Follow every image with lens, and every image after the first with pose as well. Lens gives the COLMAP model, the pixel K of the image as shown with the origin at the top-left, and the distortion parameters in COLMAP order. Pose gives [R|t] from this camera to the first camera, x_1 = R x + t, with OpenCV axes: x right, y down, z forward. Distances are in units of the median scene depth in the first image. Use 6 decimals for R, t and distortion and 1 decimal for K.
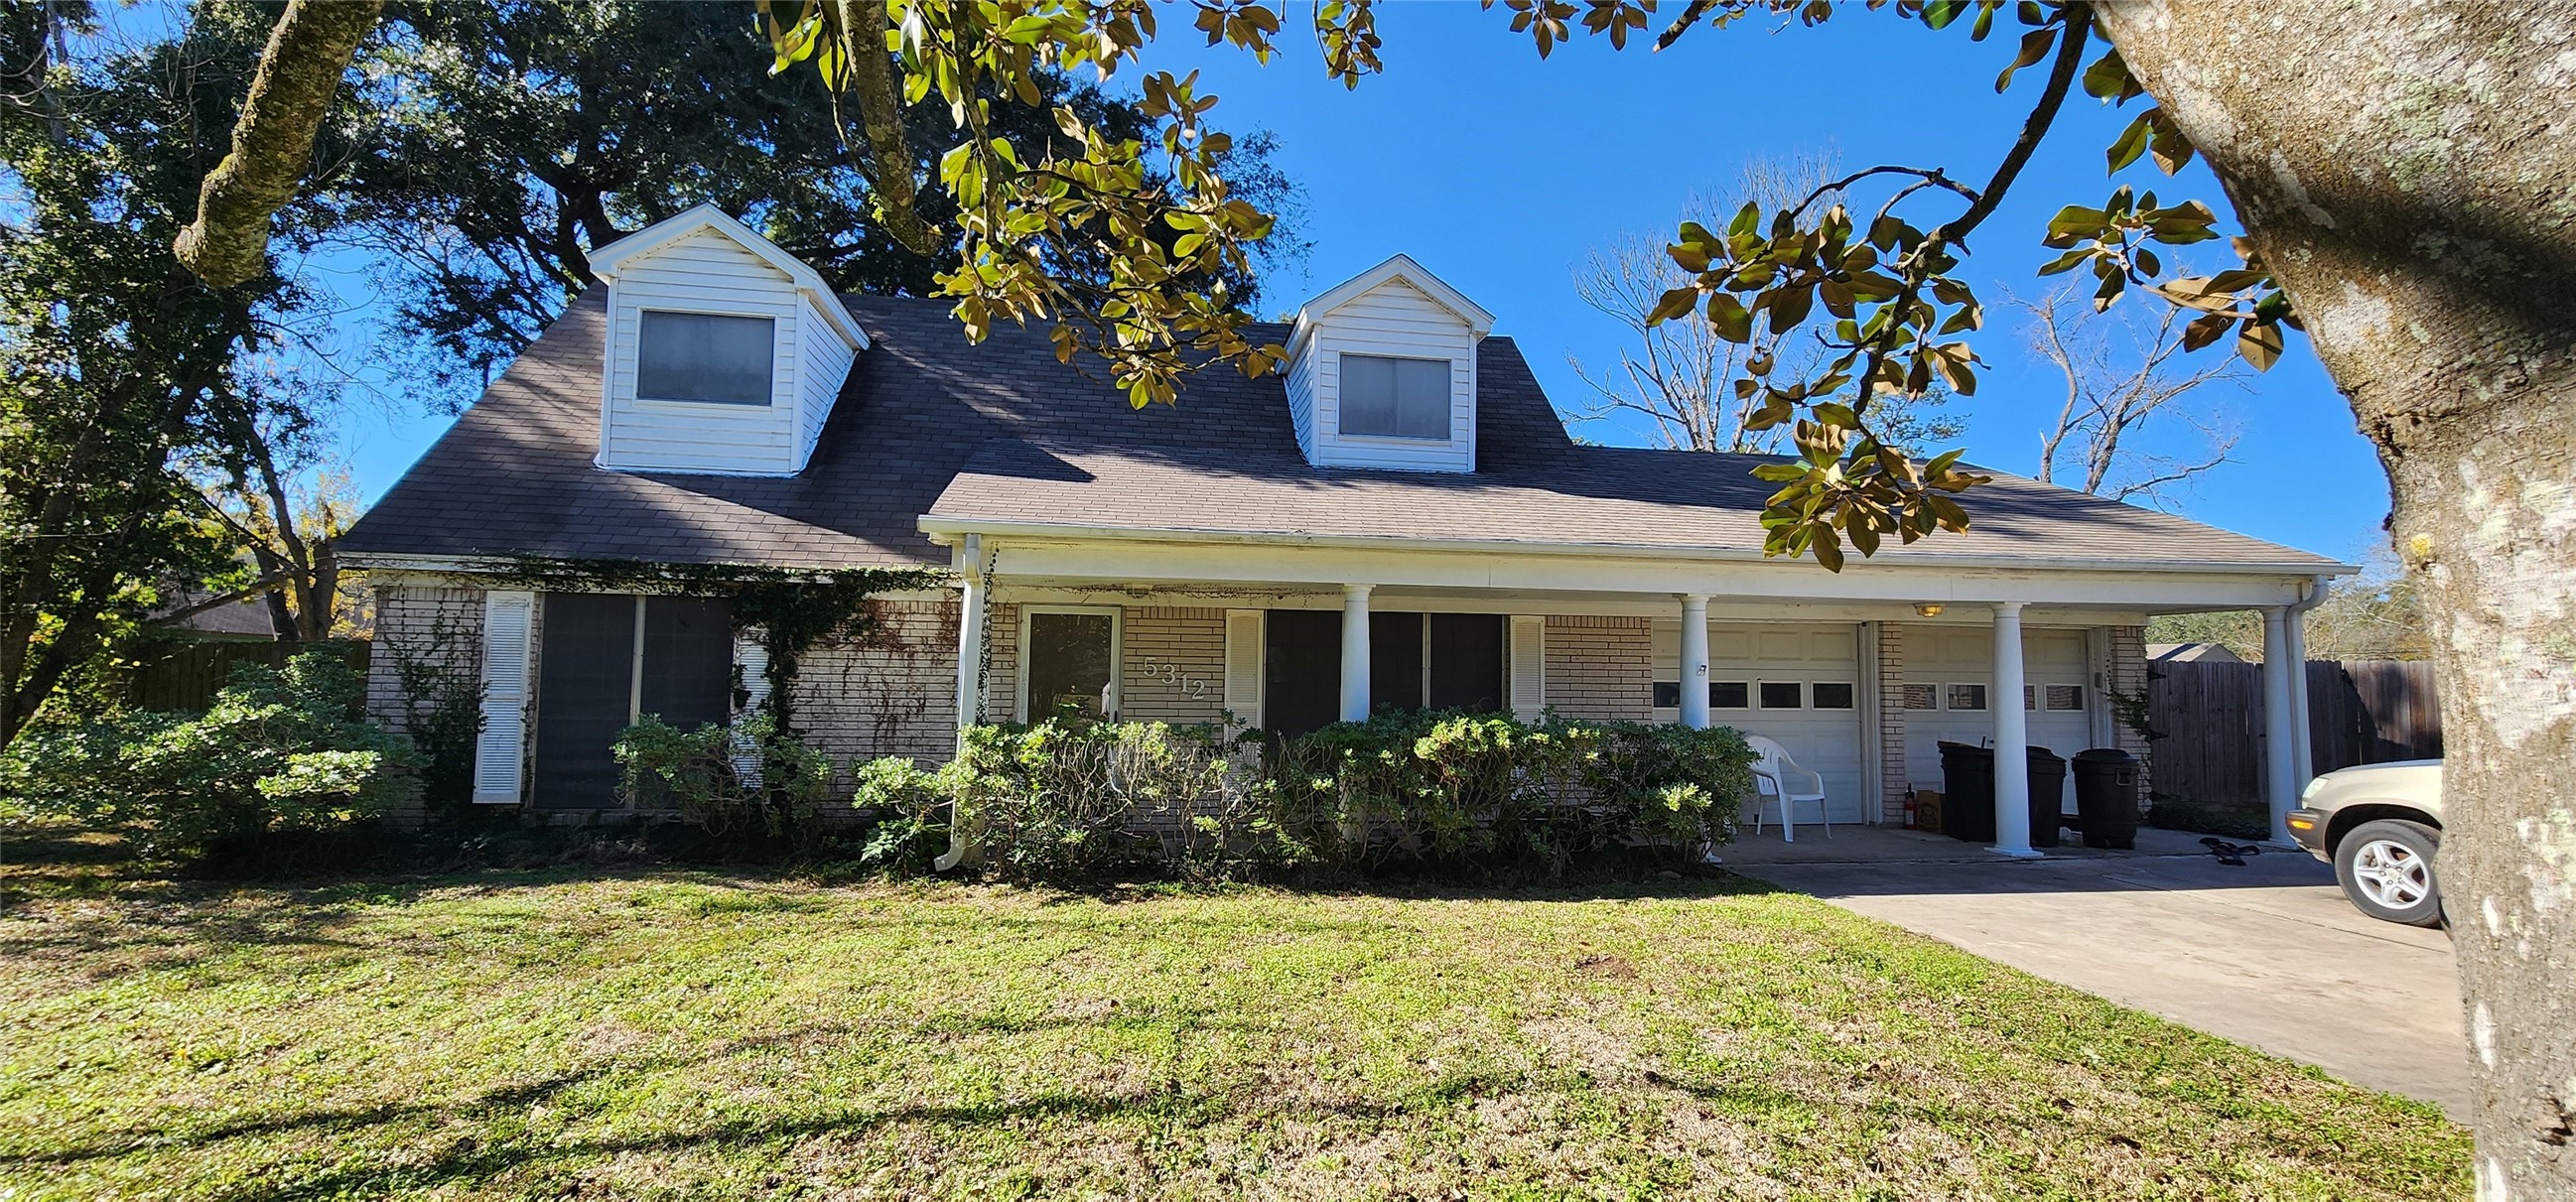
lens RADIAL K [[1048.6, 0, 1294.5], [0, 1048.6, 621.0], [0, 0, 1]] dist [-0.000385, 0.000237]
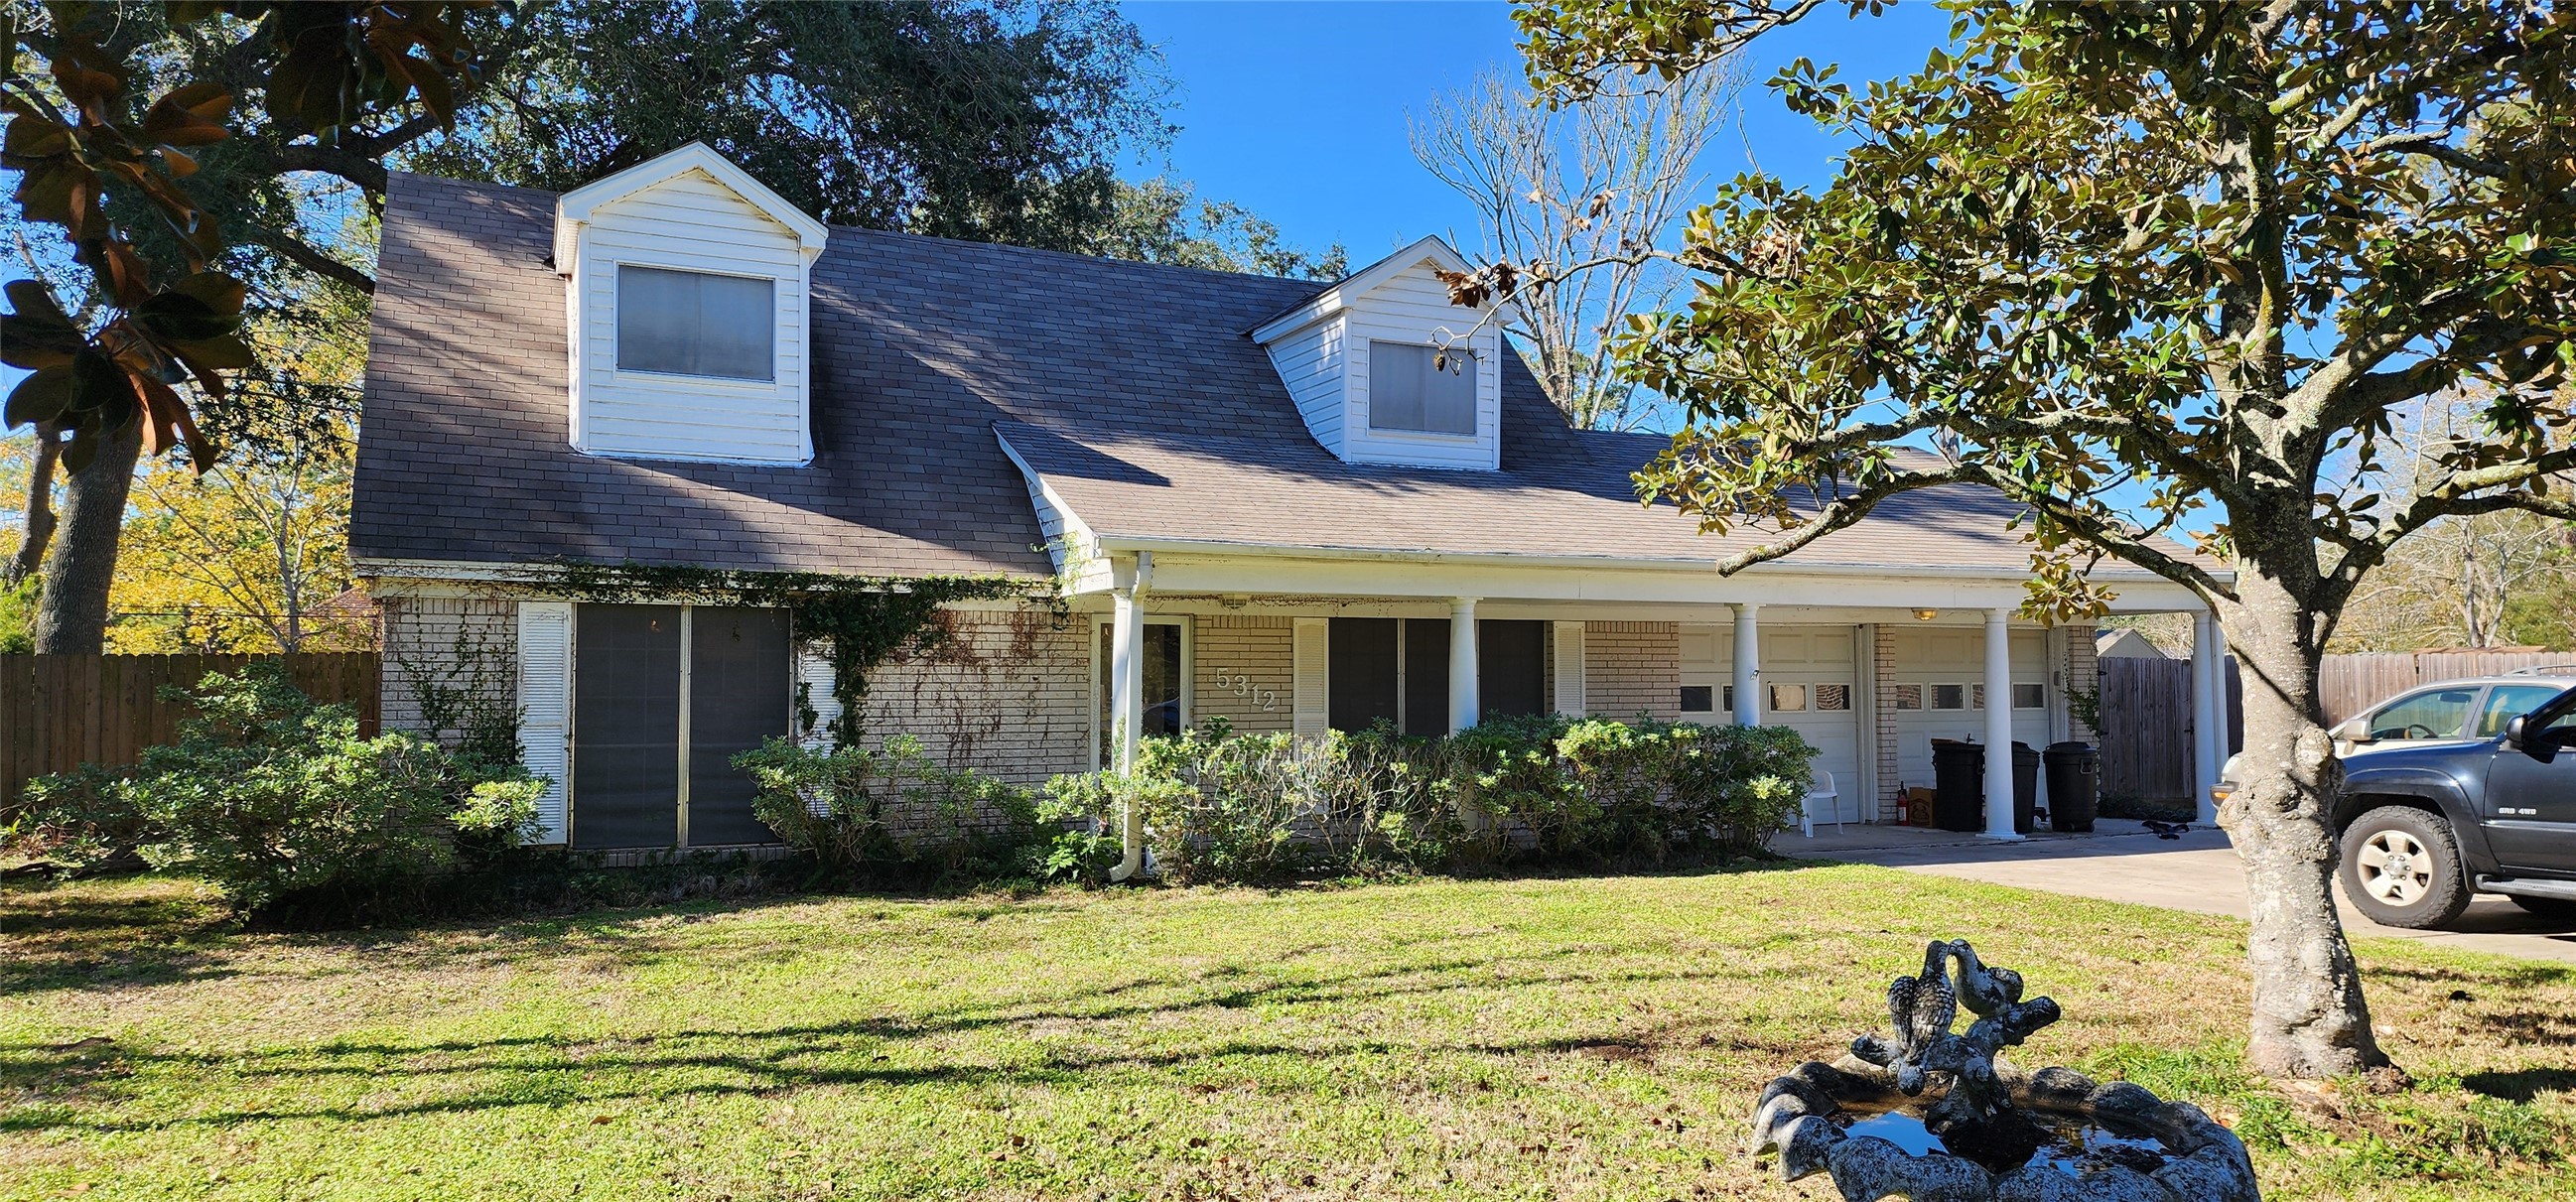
lens RADIAL K [[1639.4, 0, 1288.9], [0, 1639.4, 652.1], [0, 0, 1]] dist [0.095392, -0.001382]
pose [[0.964642, -0.009689, 0.263384, -0.490085], [0.000688, 0.999413, 0.034244, -0.032474], [-0.263561, -0.032852, 0.964083, -0.477275]]
